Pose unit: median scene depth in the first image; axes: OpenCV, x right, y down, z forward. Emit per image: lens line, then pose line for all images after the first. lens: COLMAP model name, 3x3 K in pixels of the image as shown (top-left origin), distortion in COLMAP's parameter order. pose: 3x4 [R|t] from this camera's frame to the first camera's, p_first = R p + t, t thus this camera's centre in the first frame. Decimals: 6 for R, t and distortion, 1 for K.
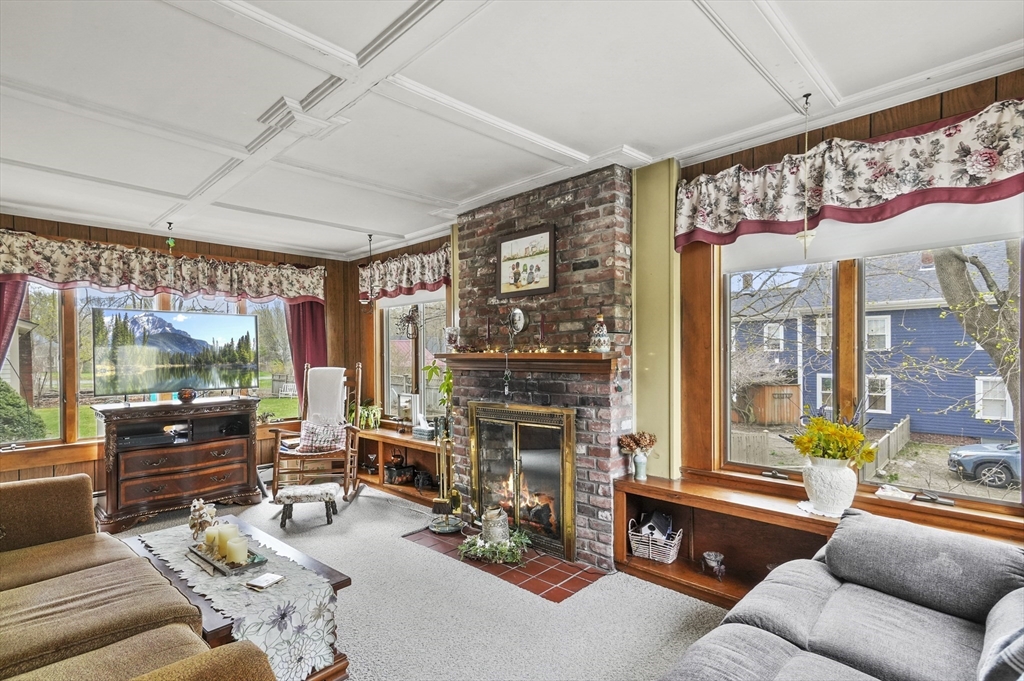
lens RADIAL K [[512.0, 0, 508.8], [0, 512.0, 355.7], [0, 0, 1]] dist [0.001818, 0.021552]
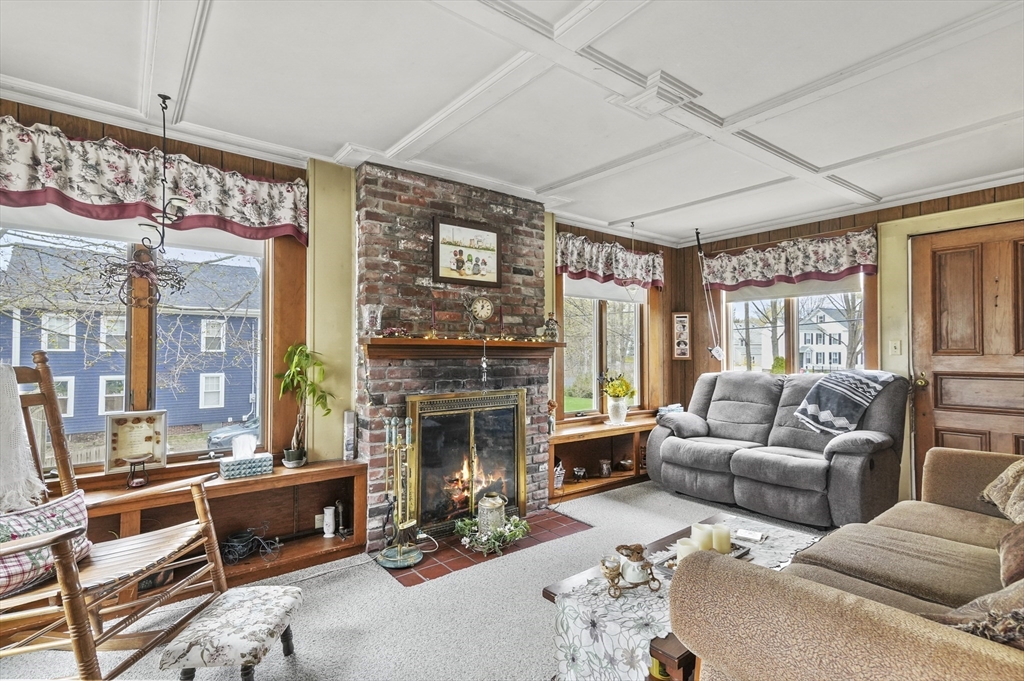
lens RADIAL K [[496.3, 0, 512.0], [0, 496.3, 340.5], [0, 0, 1]] dist [0.001860, 0.017576]
pose [[0.128743, 0.036448, 0.991008, -0.978864], [0.001592, 0.999315, -0.036960, 0.032278], [-0.991677, 0.006336, 0.128597, 0.823055]]
